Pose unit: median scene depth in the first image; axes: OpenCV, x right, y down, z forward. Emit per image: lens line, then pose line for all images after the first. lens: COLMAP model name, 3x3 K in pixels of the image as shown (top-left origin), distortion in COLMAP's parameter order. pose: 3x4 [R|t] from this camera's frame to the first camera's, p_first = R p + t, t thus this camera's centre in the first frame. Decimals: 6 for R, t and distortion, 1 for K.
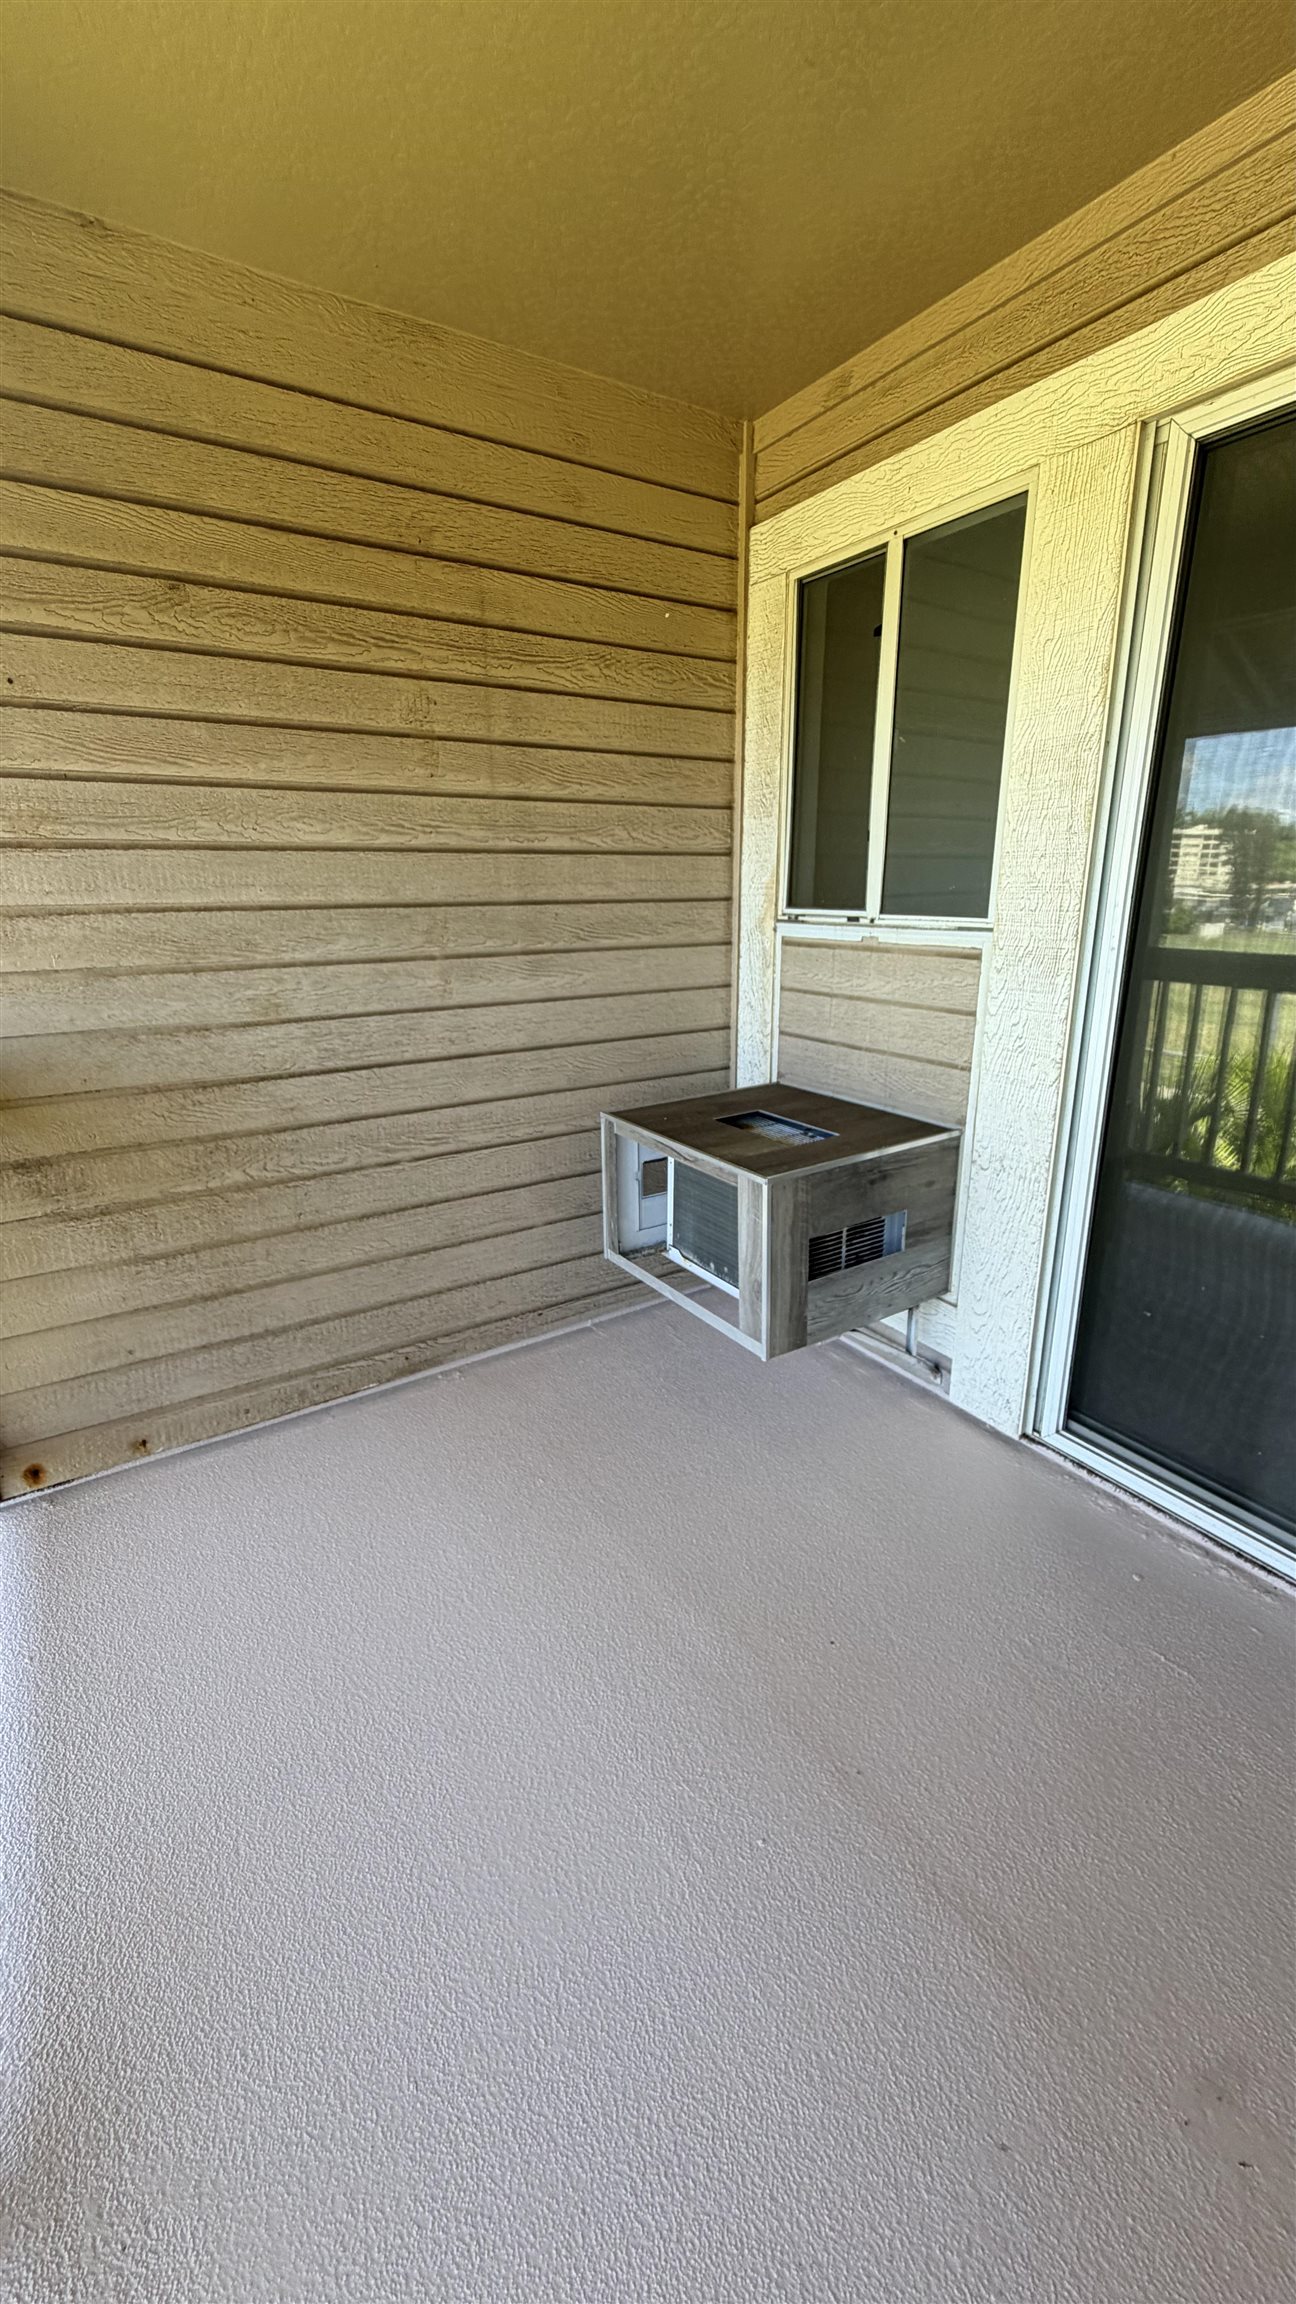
lens RADIAL K [[919.3, 0, 648.0], [0, 919.3, 1152.0], [0, 0, 1]] dist [0.000737, 0.000331]
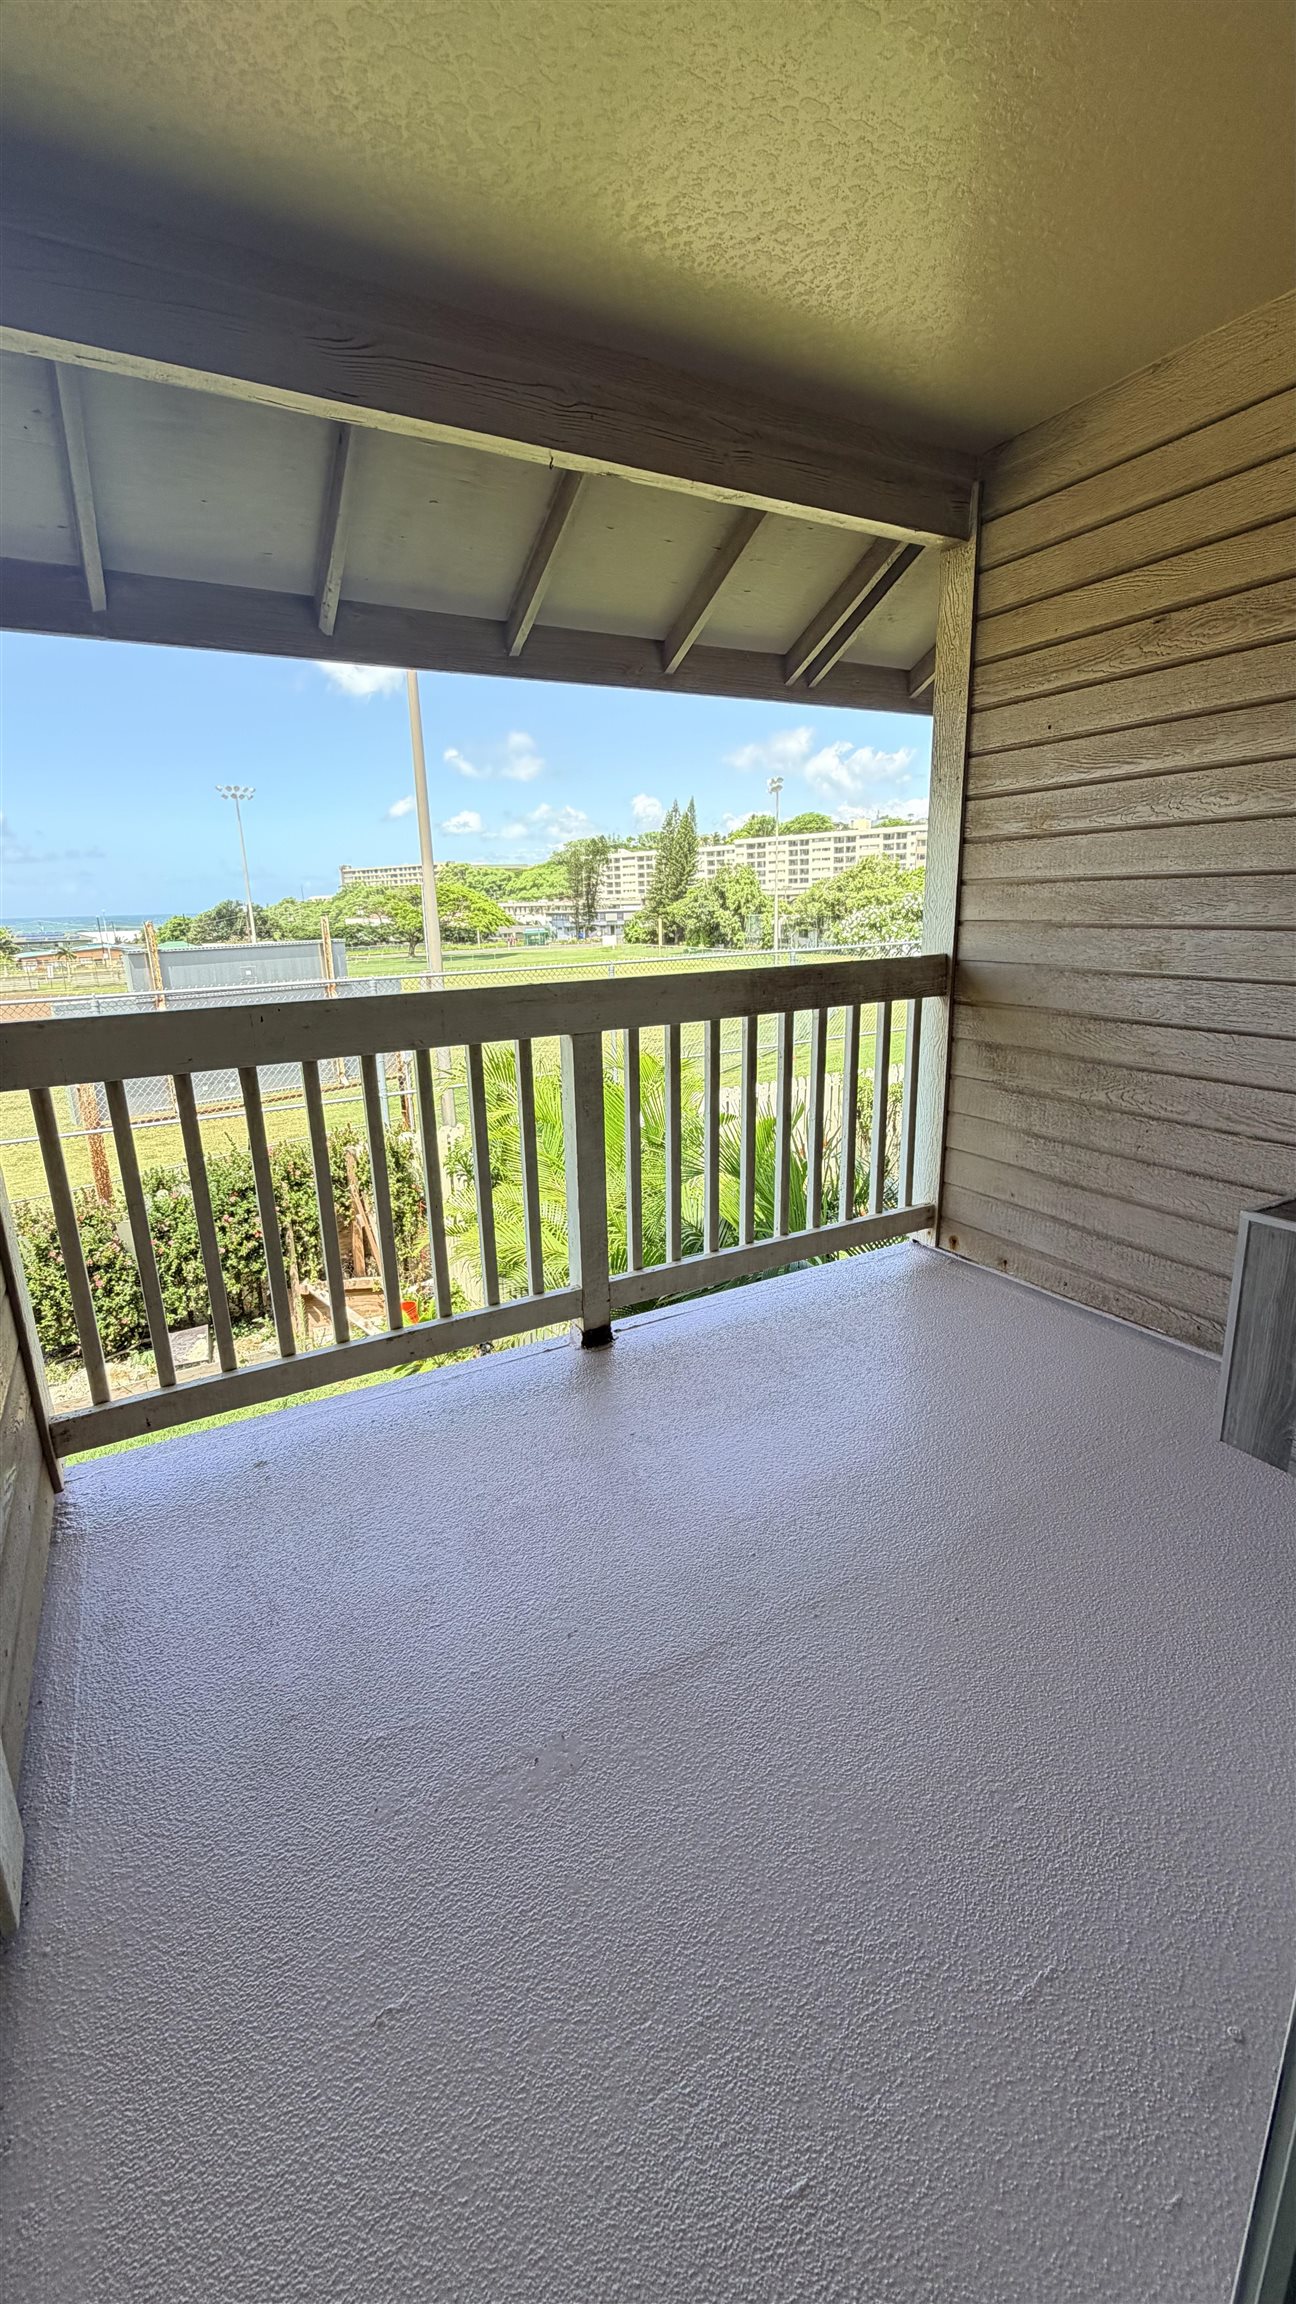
lens RADIAL K [[919.3, 0, 648.0], [0, 919.3, 1152.0], [0, 0, 1]] dist [0.000737, 0.000331]
pose [[-0.062910, 0.277335, -0.958711, 0.805872], [-0.249060, 0.925858, 0.284175, -0.105545], [0.966443, 0.256654, 0.010828, 0.425237]]
